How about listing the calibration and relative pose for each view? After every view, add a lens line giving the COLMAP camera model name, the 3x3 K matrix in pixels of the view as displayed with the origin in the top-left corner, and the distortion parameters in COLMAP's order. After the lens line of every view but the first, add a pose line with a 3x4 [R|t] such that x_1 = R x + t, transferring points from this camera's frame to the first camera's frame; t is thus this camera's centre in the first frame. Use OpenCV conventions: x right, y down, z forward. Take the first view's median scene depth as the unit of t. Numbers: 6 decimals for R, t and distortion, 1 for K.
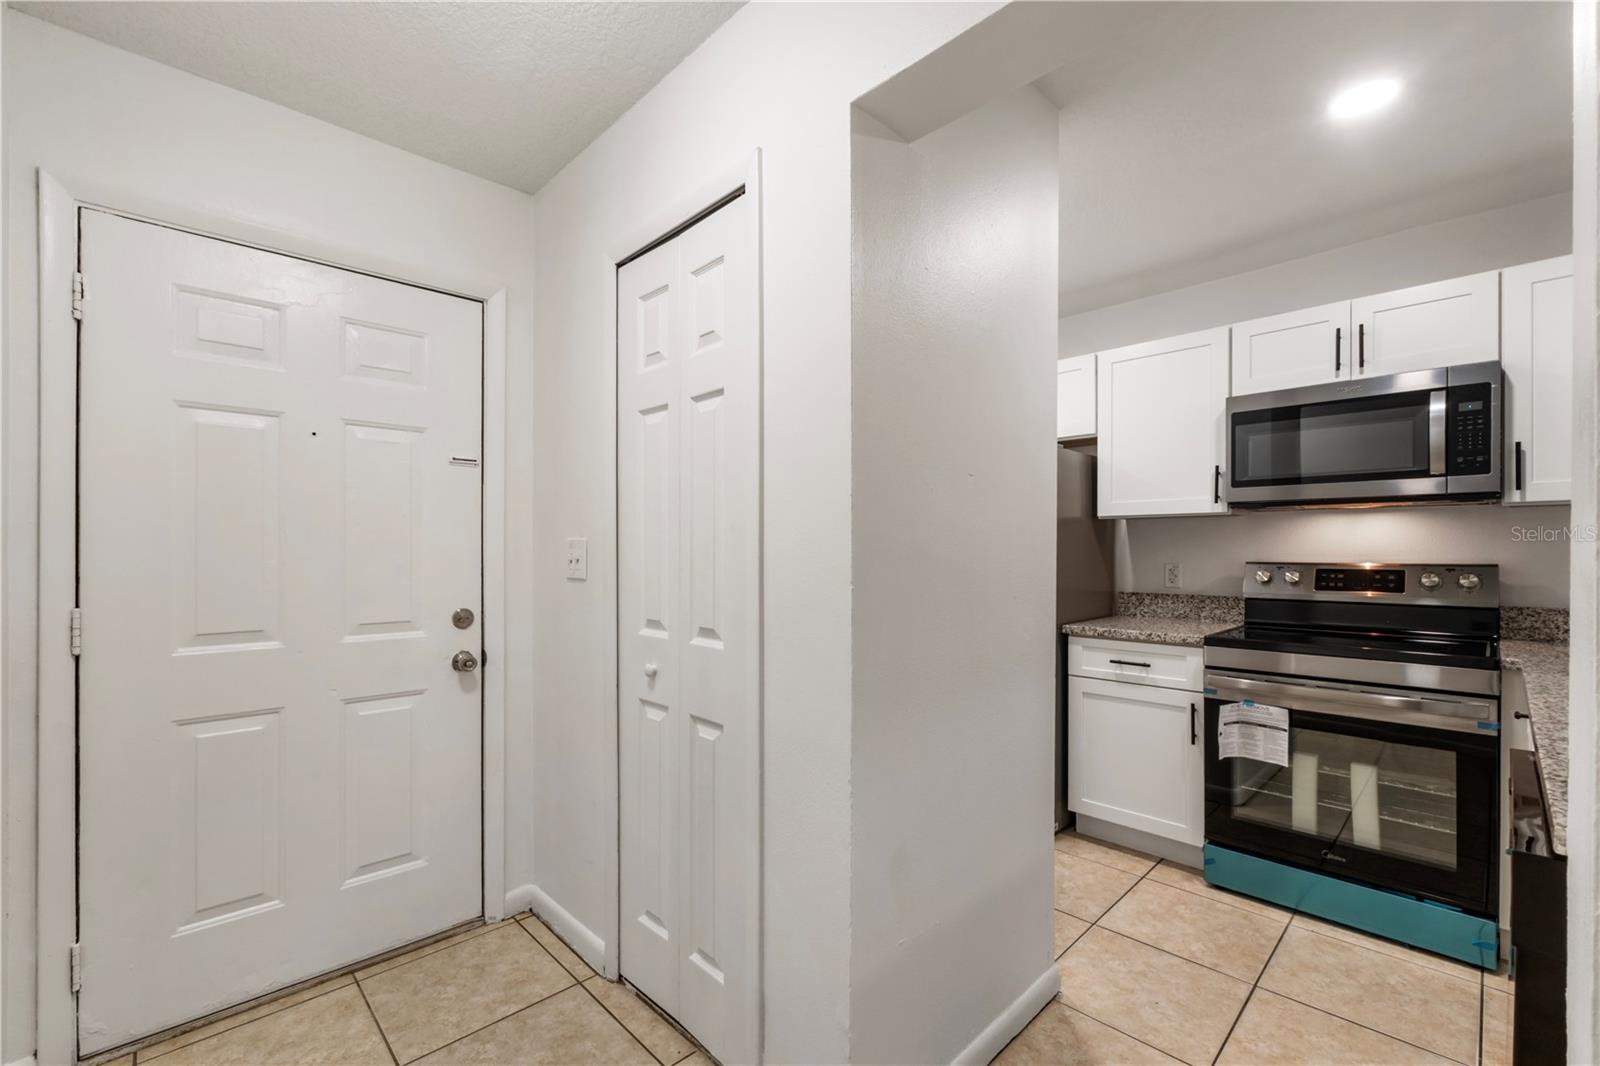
lens RADIAL K [[679.4, 0, 808.4], [0, 679.4, 552.0], [0, 0, 1]] dist [-0.006165, 0.002664]
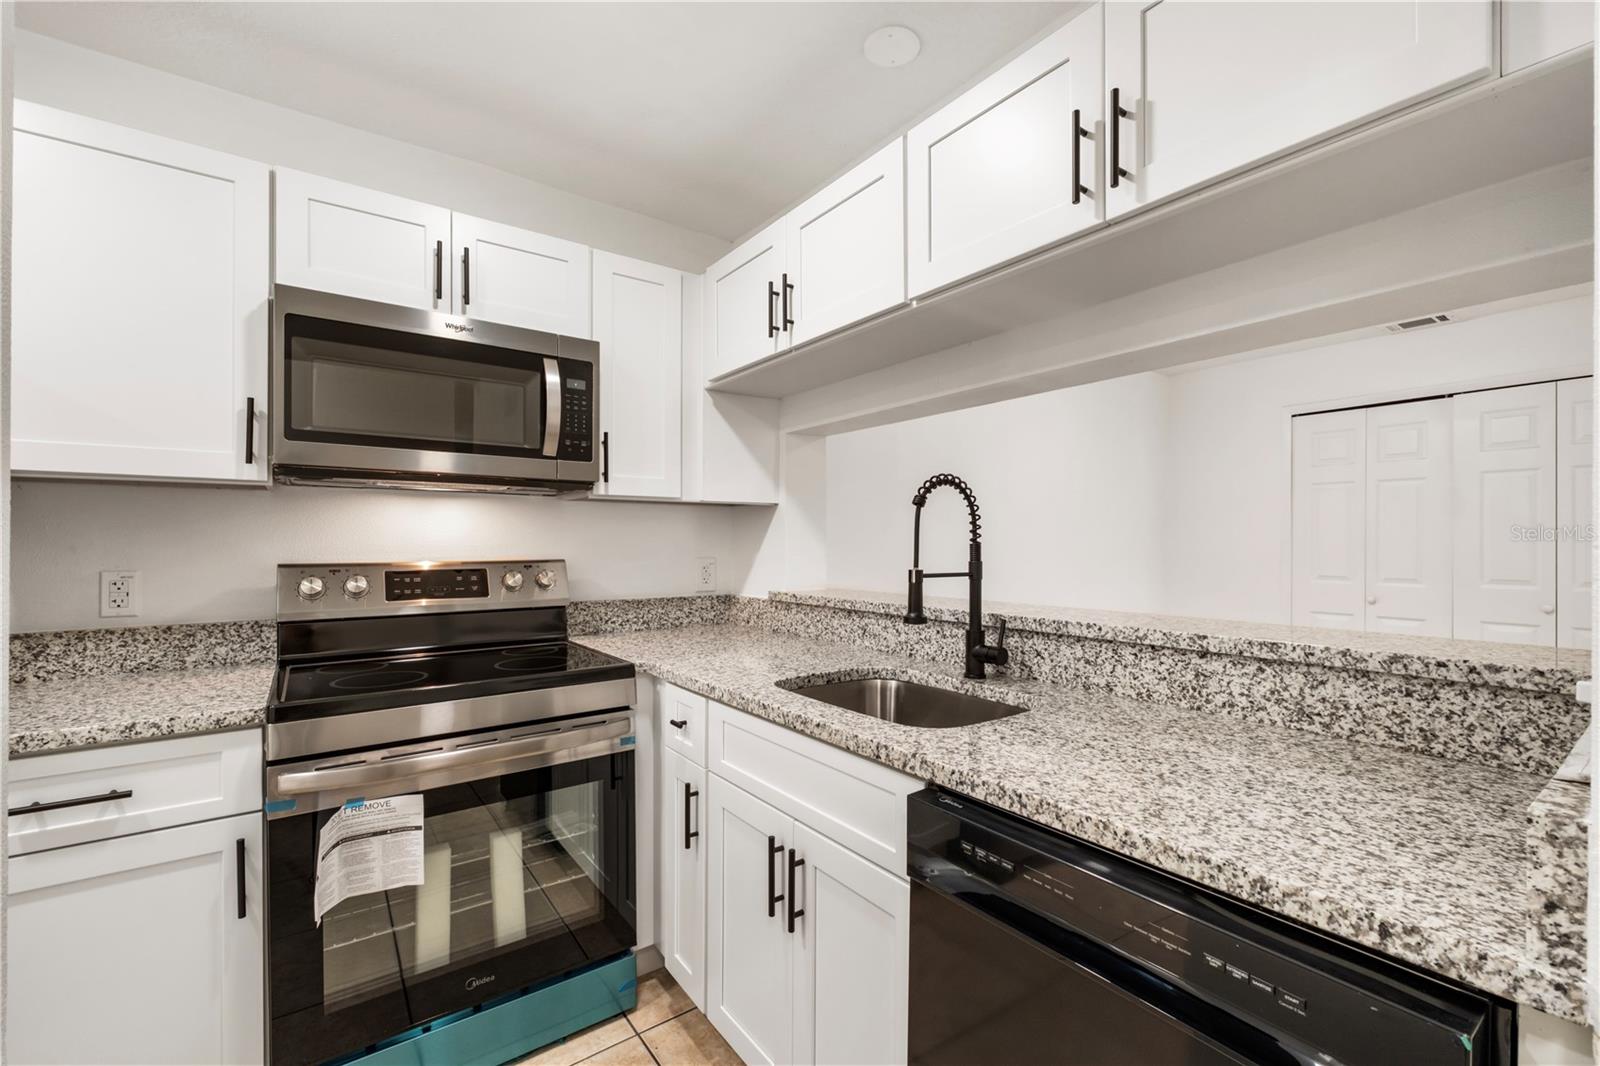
lens RADIAL K [[679.4, 0, 804.8], [0, 679.4, 544.5], [0, 0, 1]] dist [-0.006165, 0.002664]
pose [[0.143469, -0.002571, 0.989651, 0.112361], [0.005306, 0.999984, 0.001829, -0.002626], [-0.989641, 0.004989, 0.143480, 0.494563]]
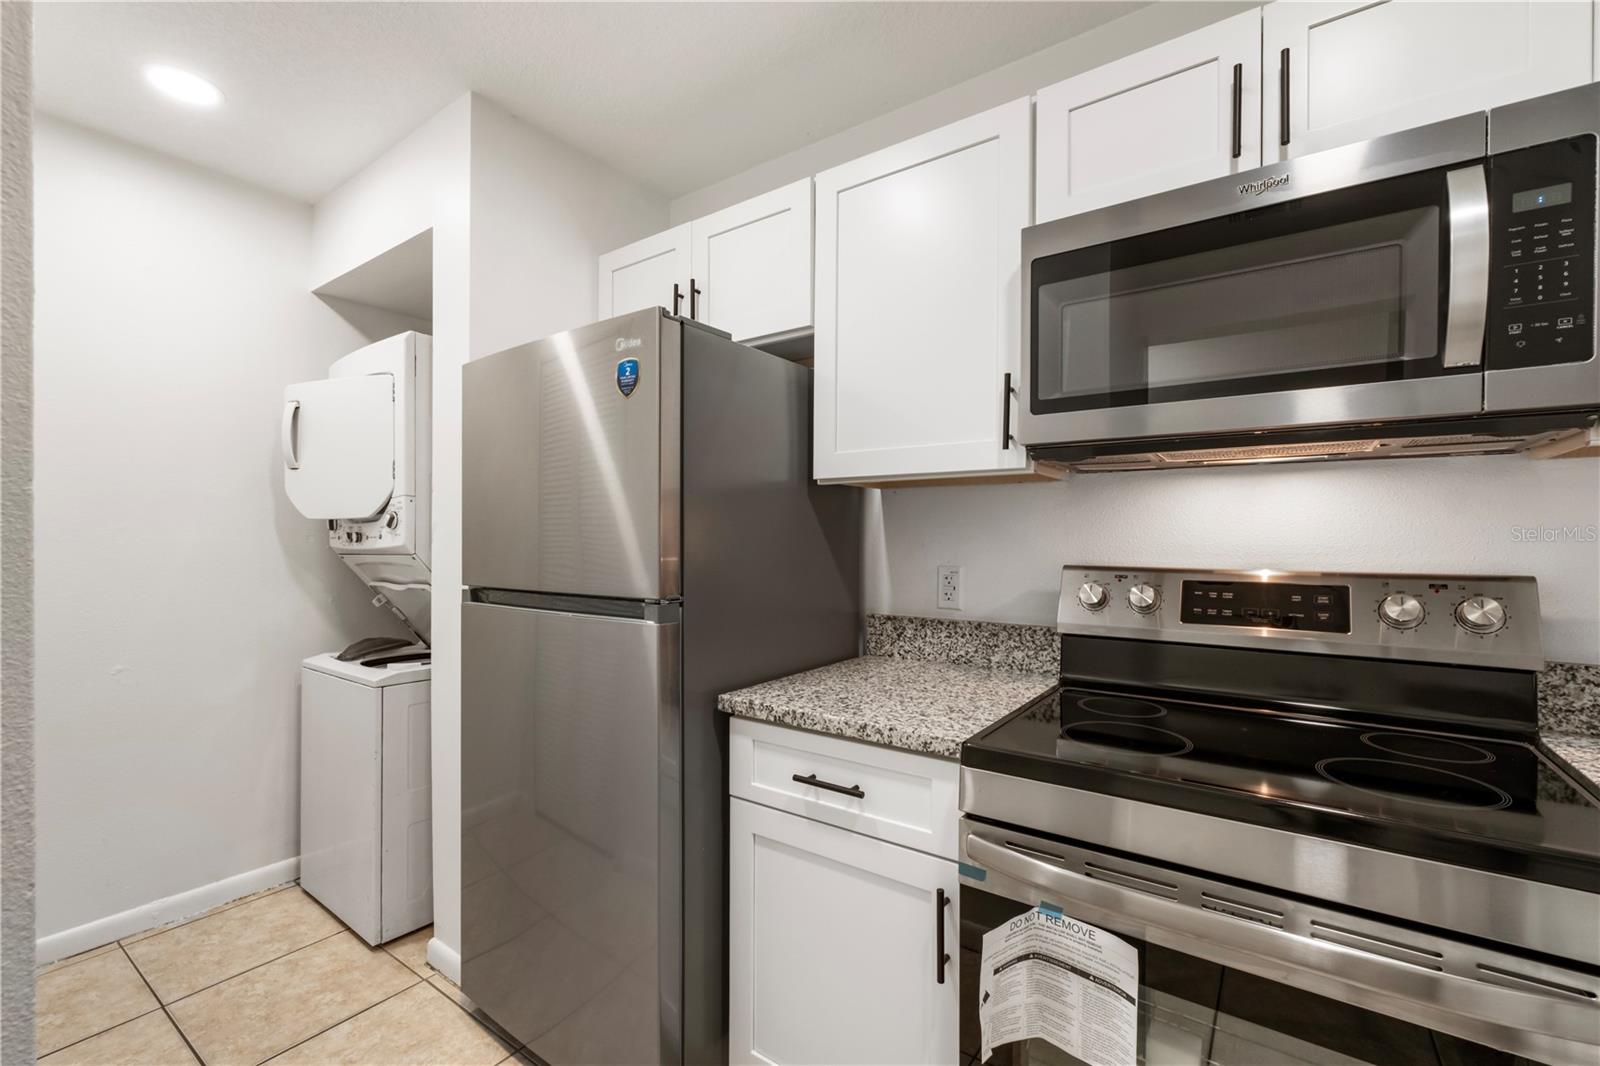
lens RADIAL K [[679.4, 0, 807.0], [0, 679.4, 542.0], [0, 0, 1]] dist [-0.006165, 0.002664]
pose [[0.984713, 0.005718, 0.174091, 0.403965], [-0.005723, 0.999984, -0.000473, -0.003083], [-0.174090, -0.000531, 0.984730, 0.581151]]
